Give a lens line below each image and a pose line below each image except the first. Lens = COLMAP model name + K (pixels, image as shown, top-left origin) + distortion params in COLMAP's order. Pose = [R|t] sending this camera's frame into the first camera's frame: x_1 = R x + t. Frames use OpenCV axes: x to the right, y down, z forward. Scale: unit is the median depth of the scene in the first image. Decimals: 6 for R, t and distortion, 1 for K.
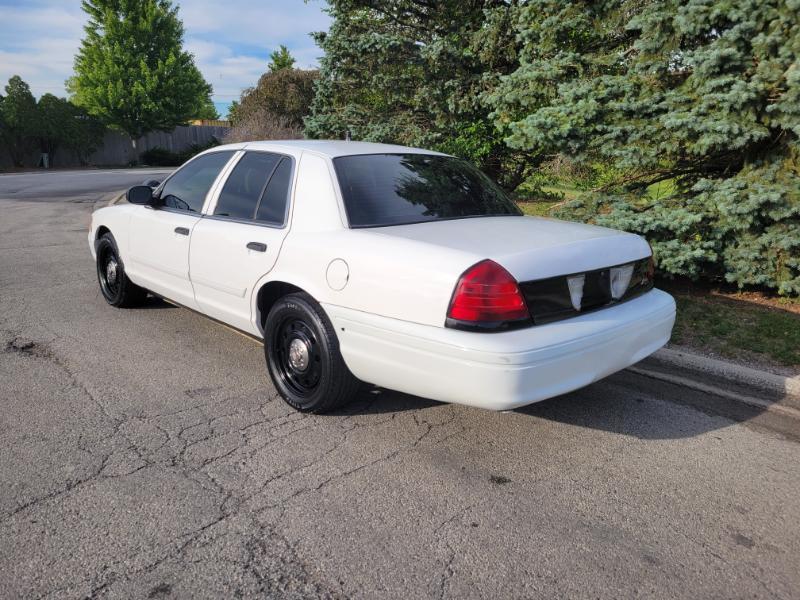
lens RADIAL K [[603.6, 0, 384.8], [0, 603.6, 291.9], [0, 0, 1]] dist [0.034534, -0.016491]
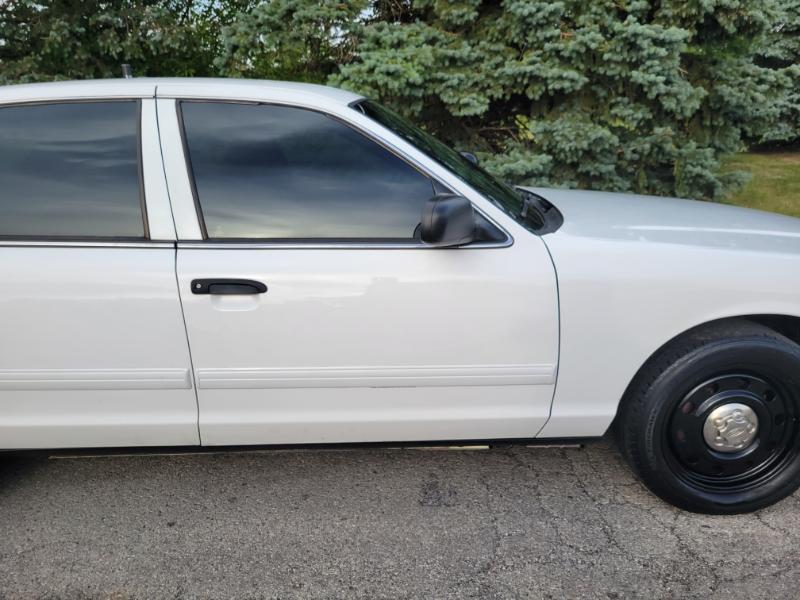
lens RADIAL K [[608.2, 0, 394.9], [0, 608.2, 299.2], [0, 0, 1]] dist [0.025525, -0.008249]
pose [[0.652554, -0.253342, 0.714137, -0.468769], [0.204911, 0.966338, 0.155570, -0.085784], [-0.729510, 0.044816, 0.682500, 0.381501]]
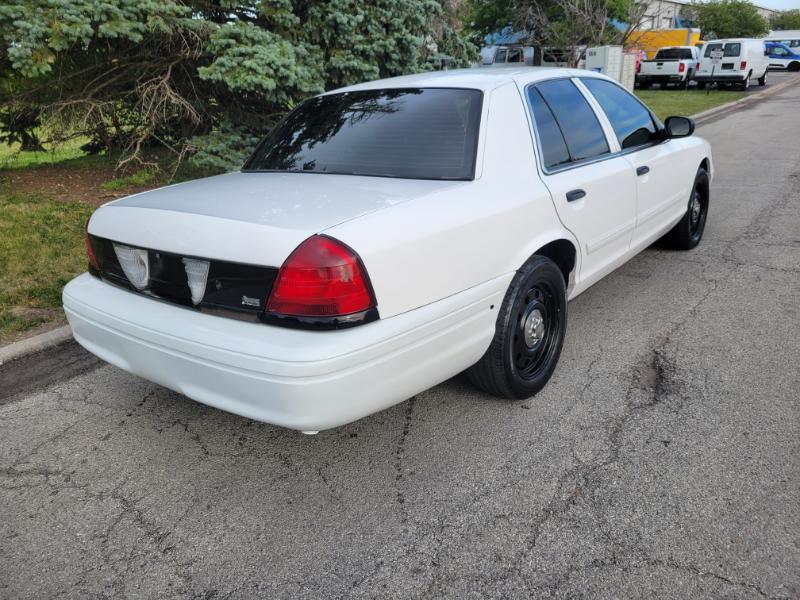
lens RADIAL K [[608.2, 0, 394.9], [0, 608.2, 299.2], [0, 0, 1]] dist [0.025525, -0.008249]
pose [[-0.177985, -0.332771, 0.926059, -0.888811], [0.277639, 0.885868, 0.371690, -0.252339], [-0.944054, 0.323266, -0.065281, 1.004921]]
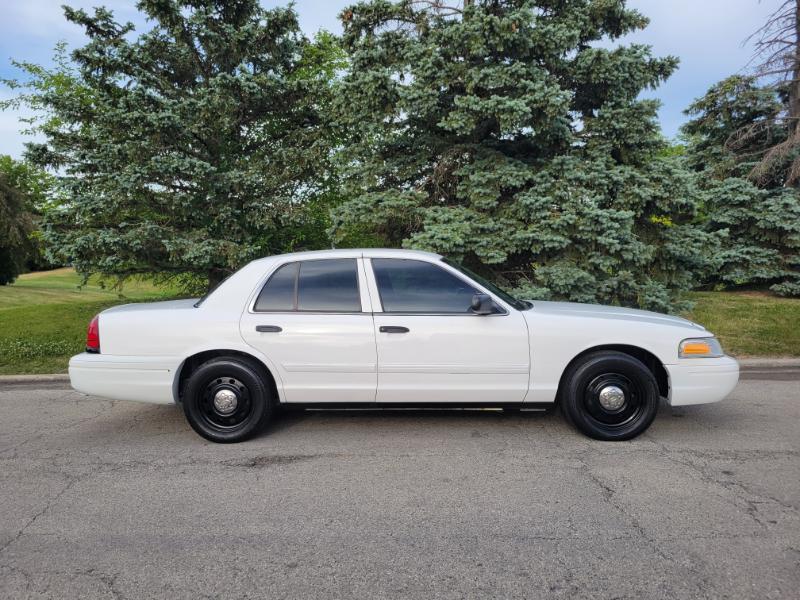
lens RADIAL K [[601.6, 0, 380.7], [0, 601.6, 301.6], [0, 0, 1]] dist [0.042490, -0.009742]
pose [[0.710291, -0.083680, 0.698917, -0.871086], [0.197335, 0.976765, -0.083600, -0.032068], [-0.675682, 0.197301, 0.710300, 0.095761]]
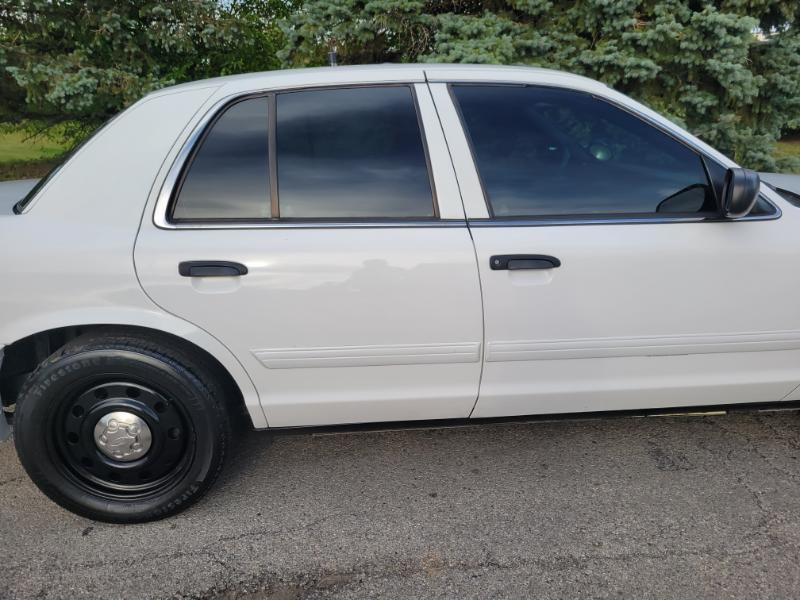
lens RADIAL K [[606.0, 0, 398.3], [0, 606.0, 304.1], [0, 0, 1]] dist [0.028611, -0.011427]
pose [[0.609261, -0.280311, 0.741773, -0.593965], [0.220414, 0.958438, 0.181149, -0.114444], [-0.761721, 0.053130, 0.645723, 0.505836]]
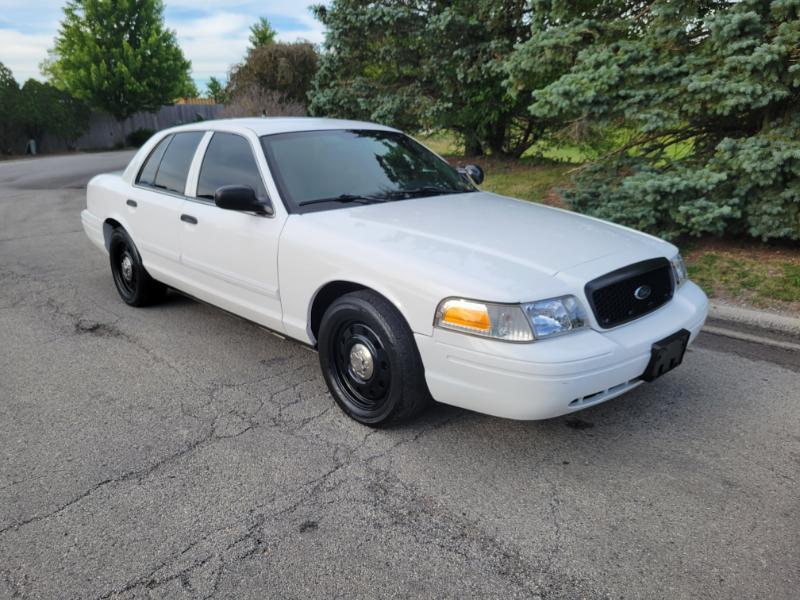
lens RADIAL K [[613.1, 0, 379.5], [0, 613.1, 282.7], [0, 0, 1]] dist [0.018430, -0.010223]
pose [[0.998922, -0.045272, 0.010296, -0.080900], [0.044964, 0.998584, 0.028416, 0.003430], [-0.011568, -0.027923, 0.999543, -0.047284]]
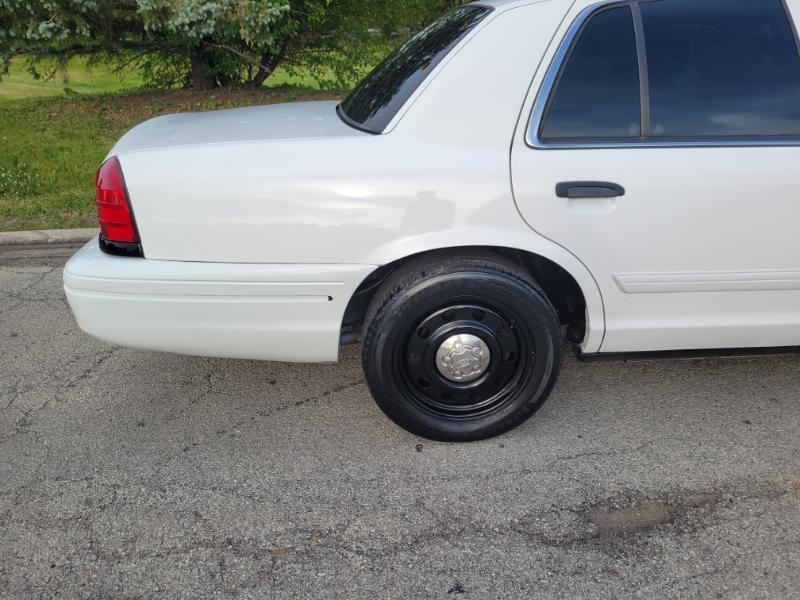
lens RADIAL K [[608.2, 0, 394.9], [0, 608.2, 299.2], [0, 0, 1]] dist [0.025525, -0.008249]
pose [[0.632791, -0.338381, 0.696473, -0.717727], [0.218172, 0.940934, 0.258928, -0.147426], [-0.742952, -0.011896, 0.669239, 0.653530]]
